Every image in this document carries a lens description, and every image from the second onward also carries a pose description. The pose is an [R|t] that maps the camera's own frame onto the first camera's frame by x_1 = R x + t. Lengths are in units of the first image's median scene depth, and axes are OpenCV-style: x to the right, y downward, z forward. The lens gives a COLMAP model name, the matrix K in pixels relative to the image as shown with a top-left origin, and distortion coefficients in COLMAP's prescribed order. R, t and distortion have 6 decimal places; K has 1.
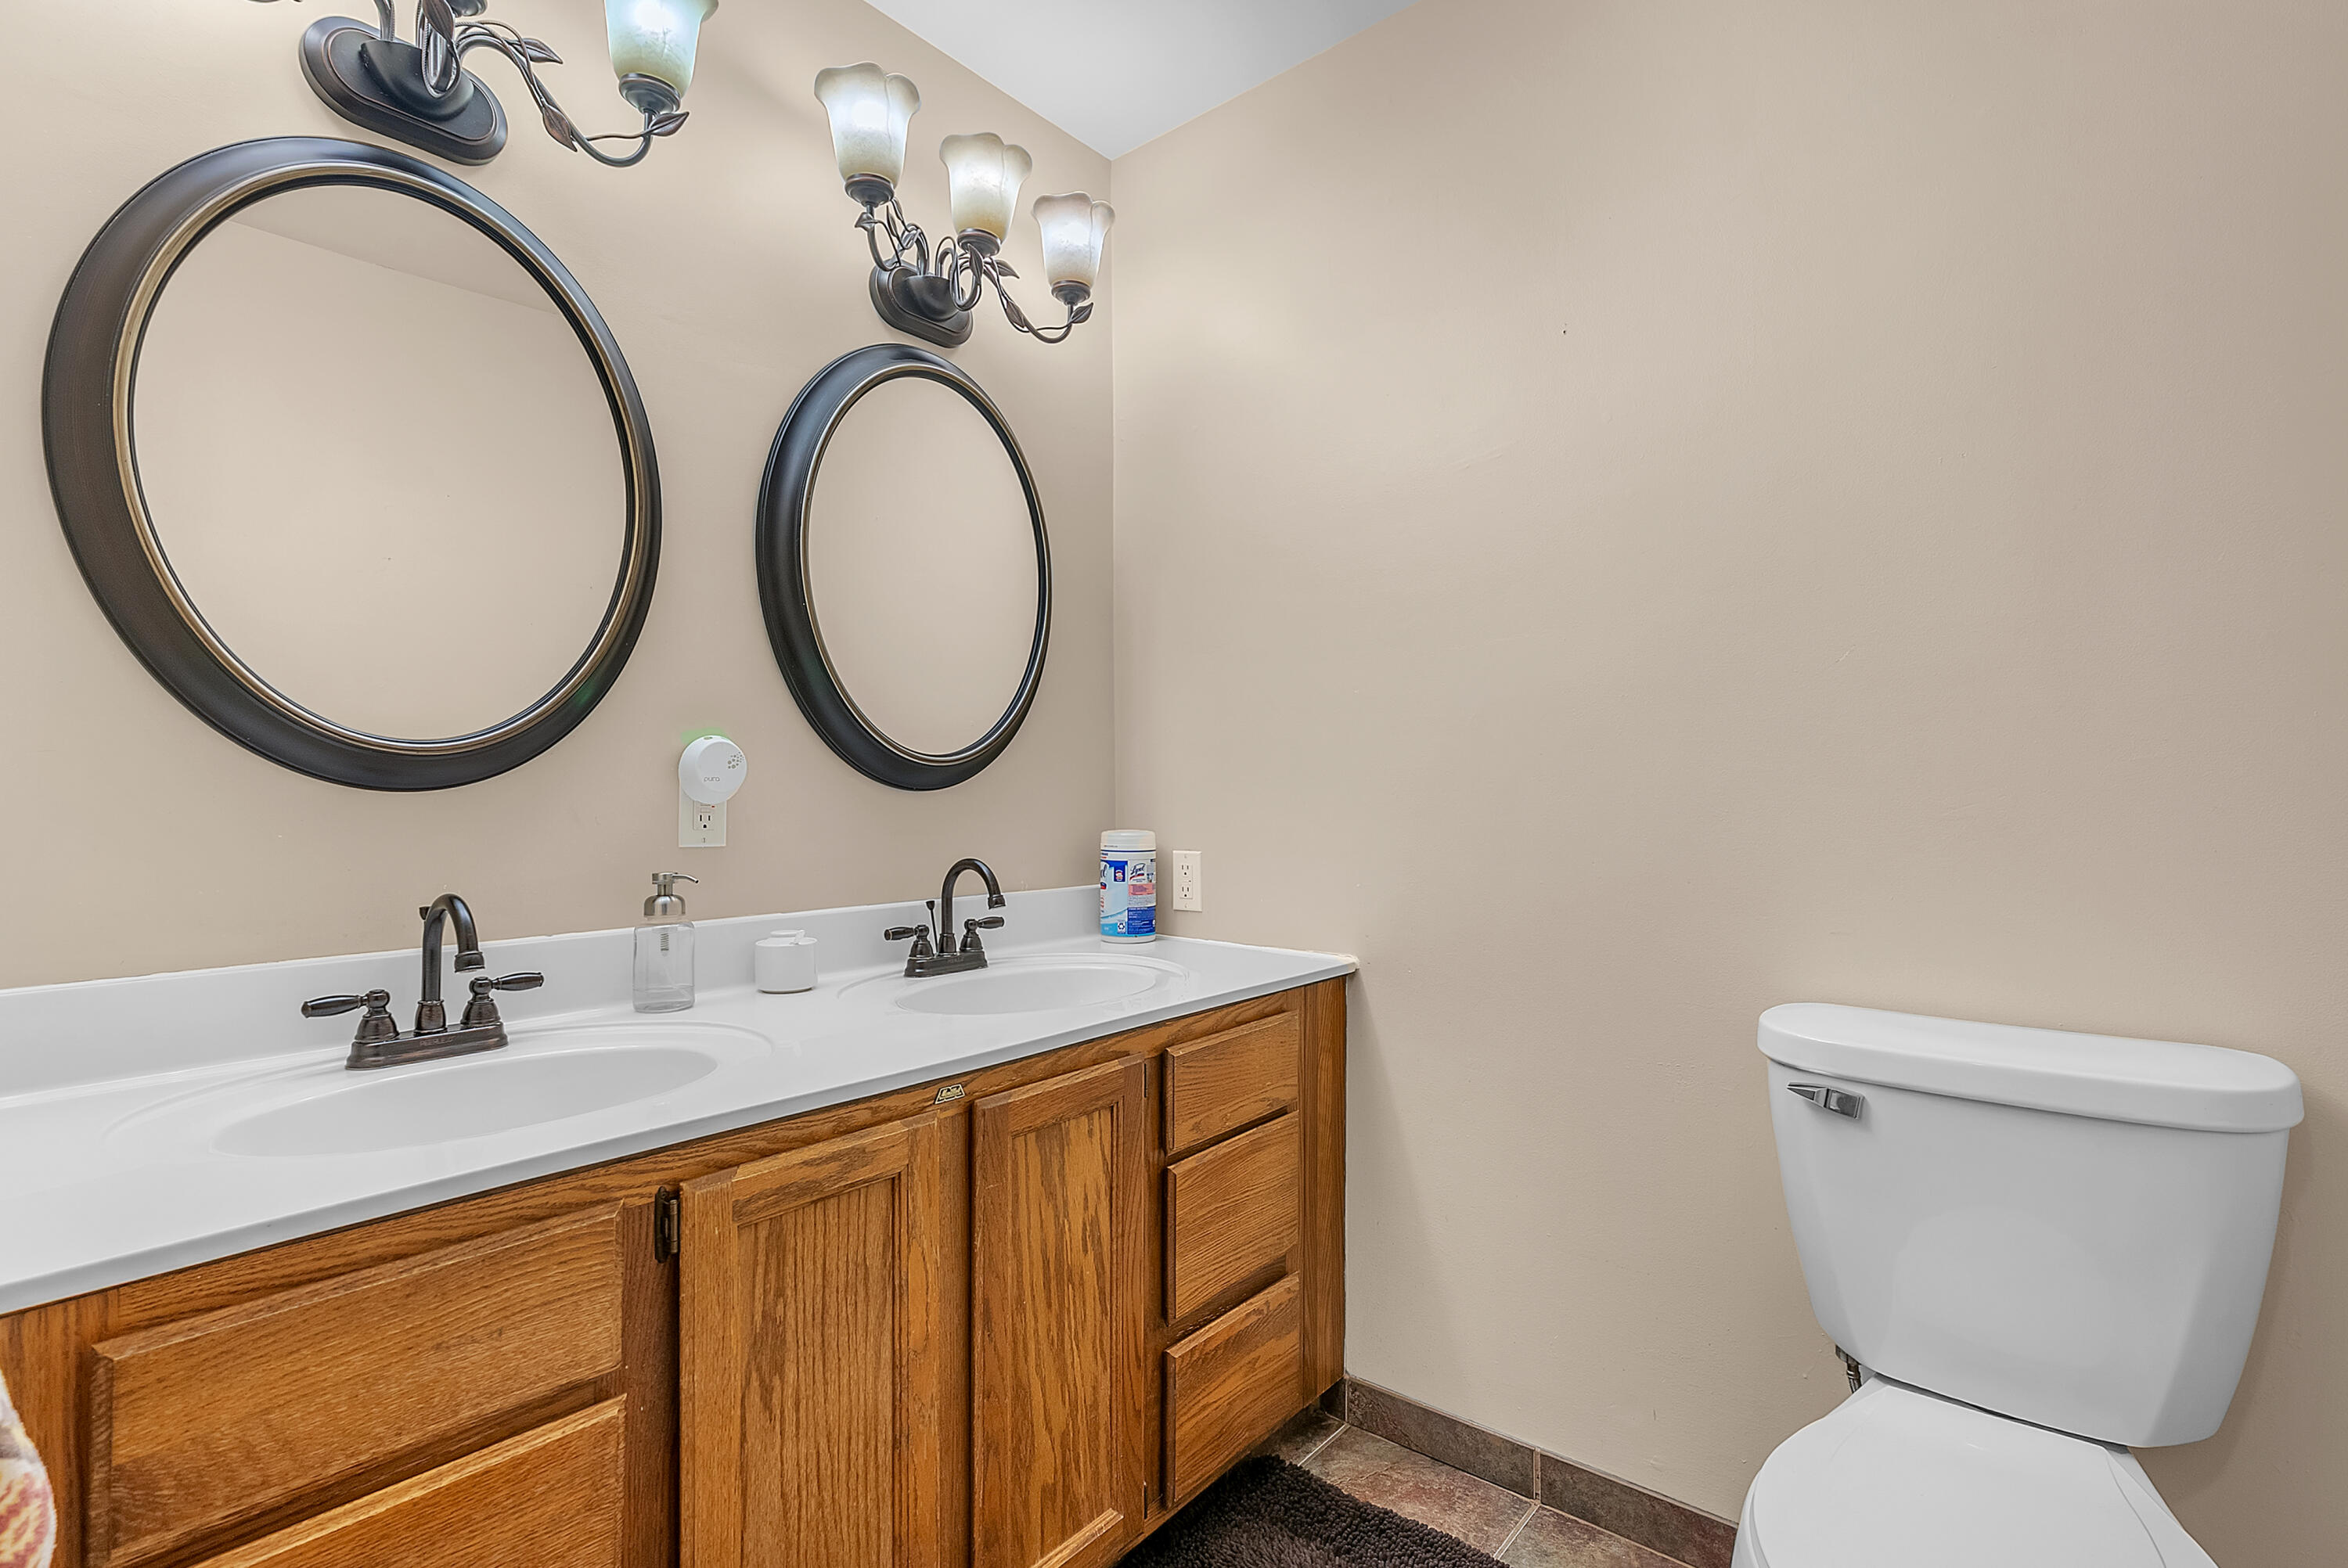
lens RADIAL K [[1080.1, 0, 1170.7], [0, 1080.1, 787.4], [0, 0, 1]] dist [-0.001572, 0.000343]
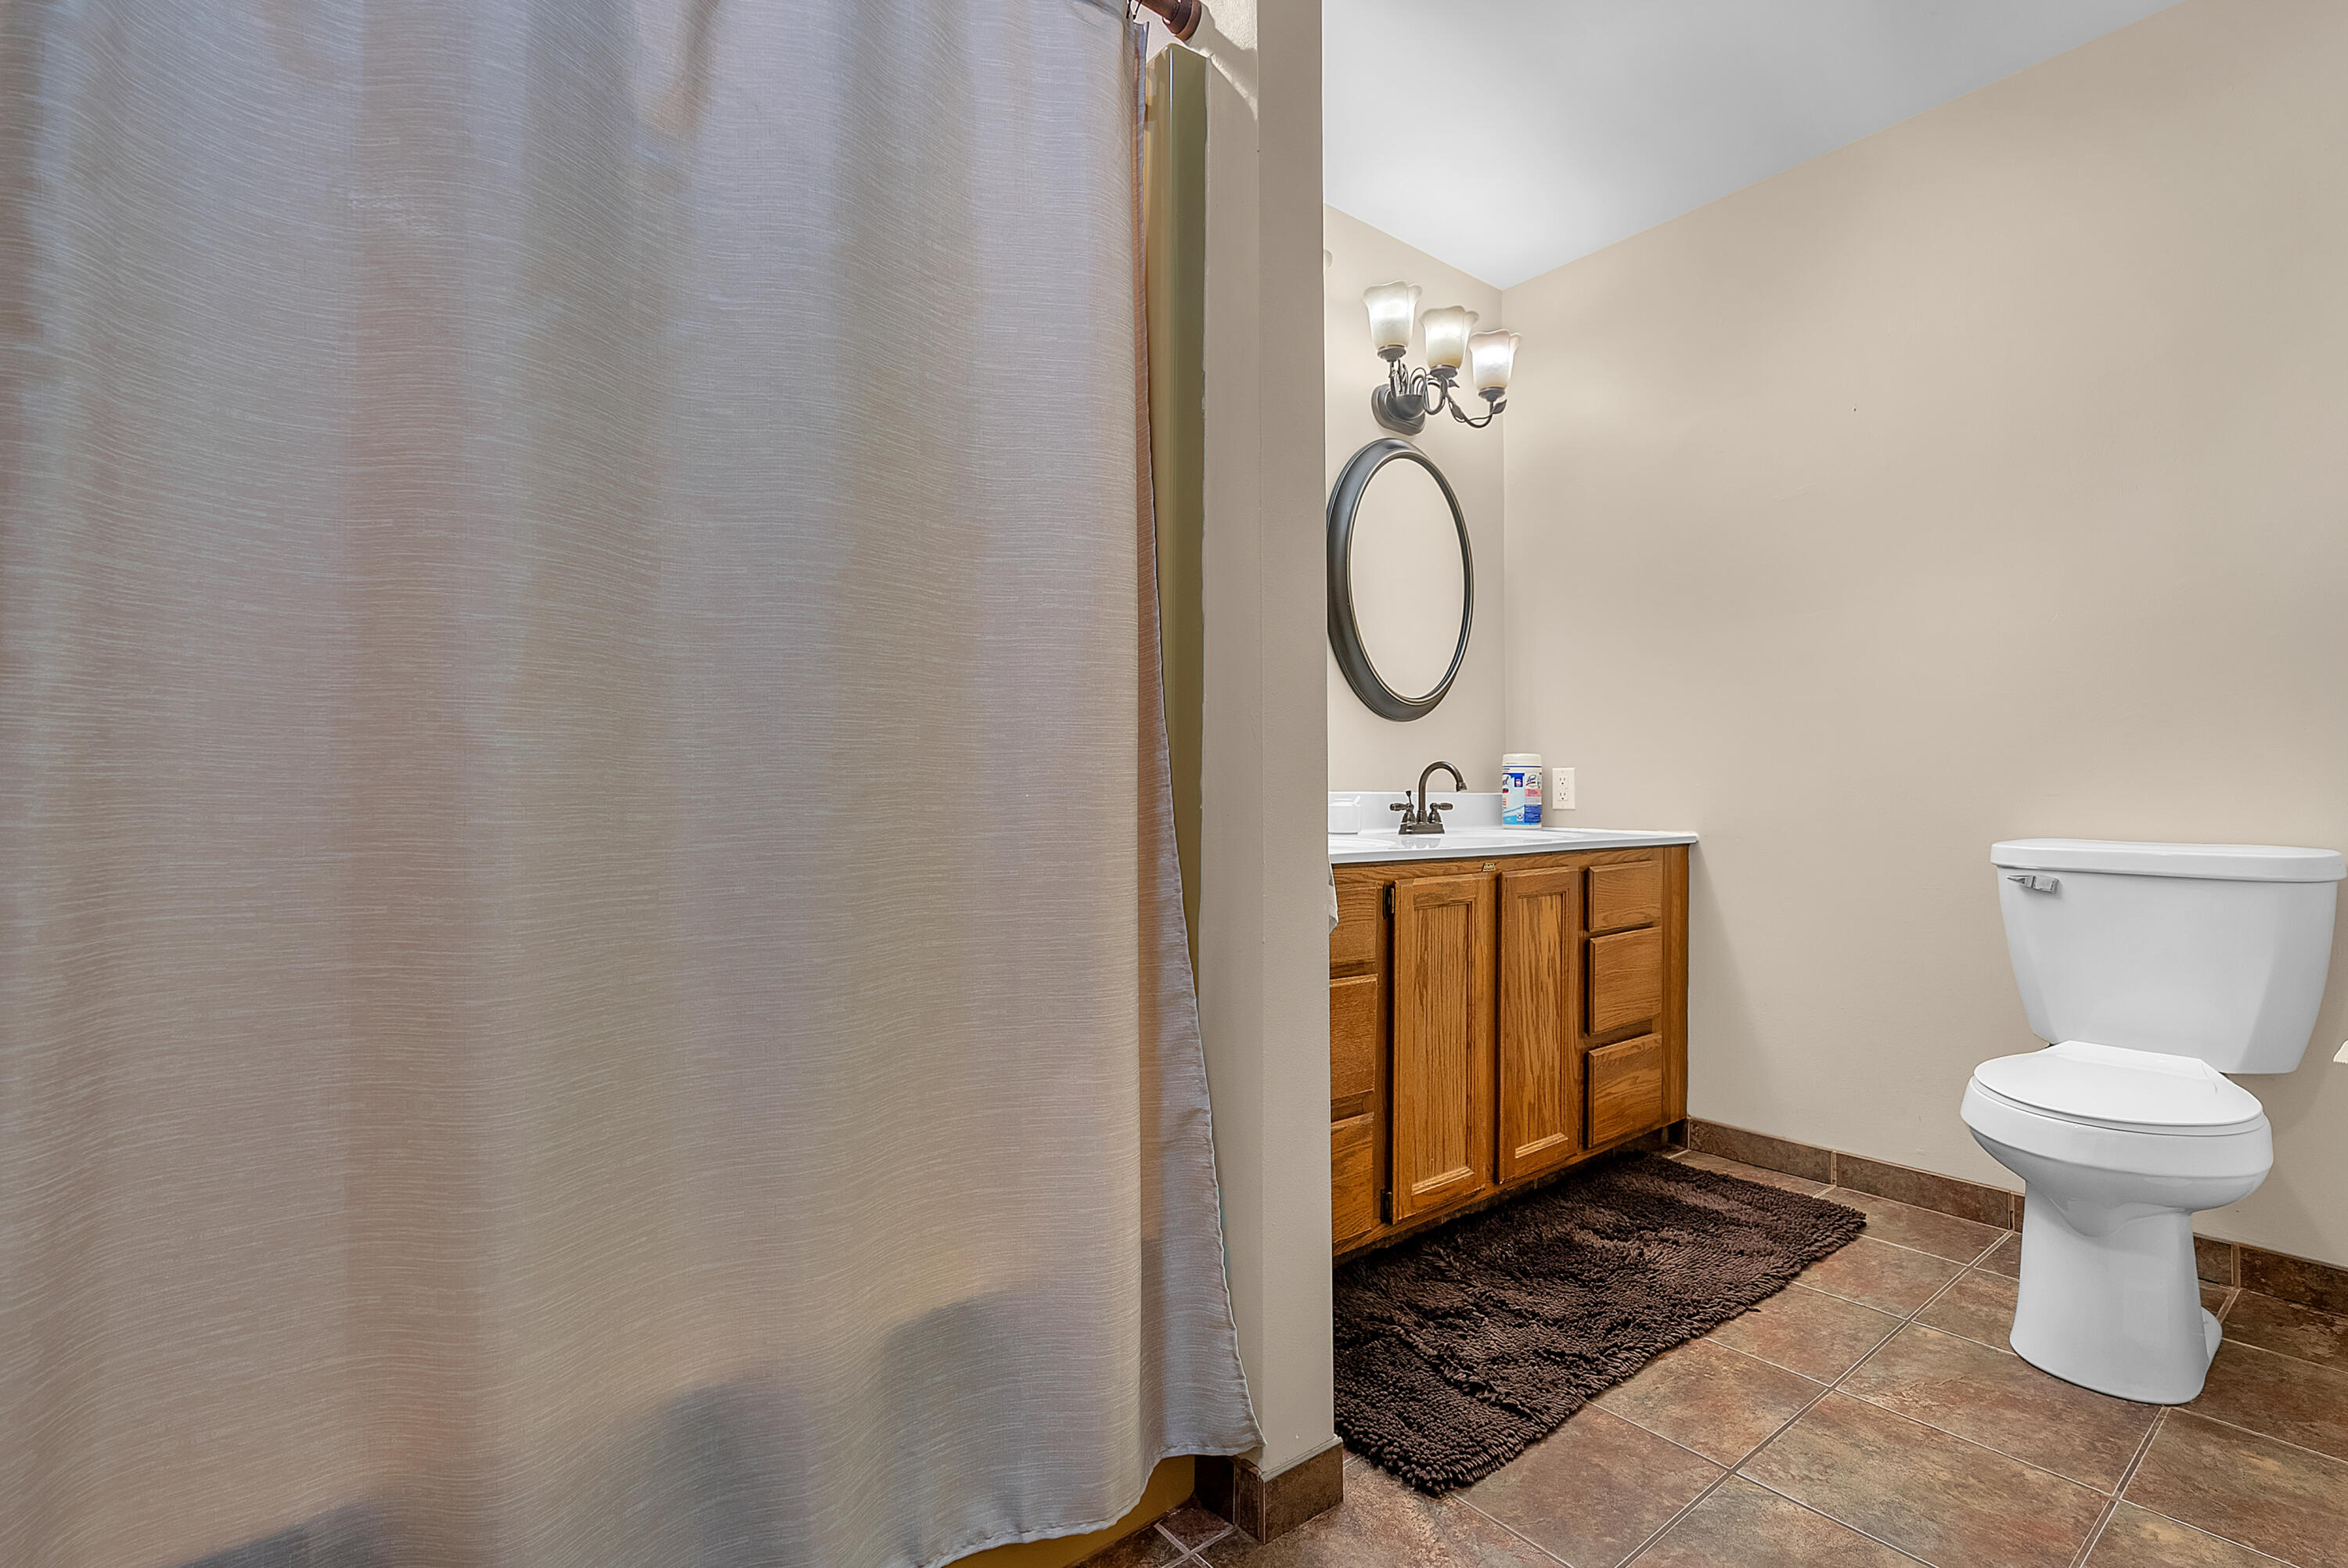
lens RADIAL K [[1080.1, 0, 1174.7], [0, 1080.1, 781.3], [0, 0, 1]] dist [-0.001572, 0.000343]
pose [[0.981869, 0.004288, -0.189510, -0.280590], [-0.006004, 0.999946, -0.008477, 0.116168], [0.189464, 0.009461, 0.981842, -0.659202]]
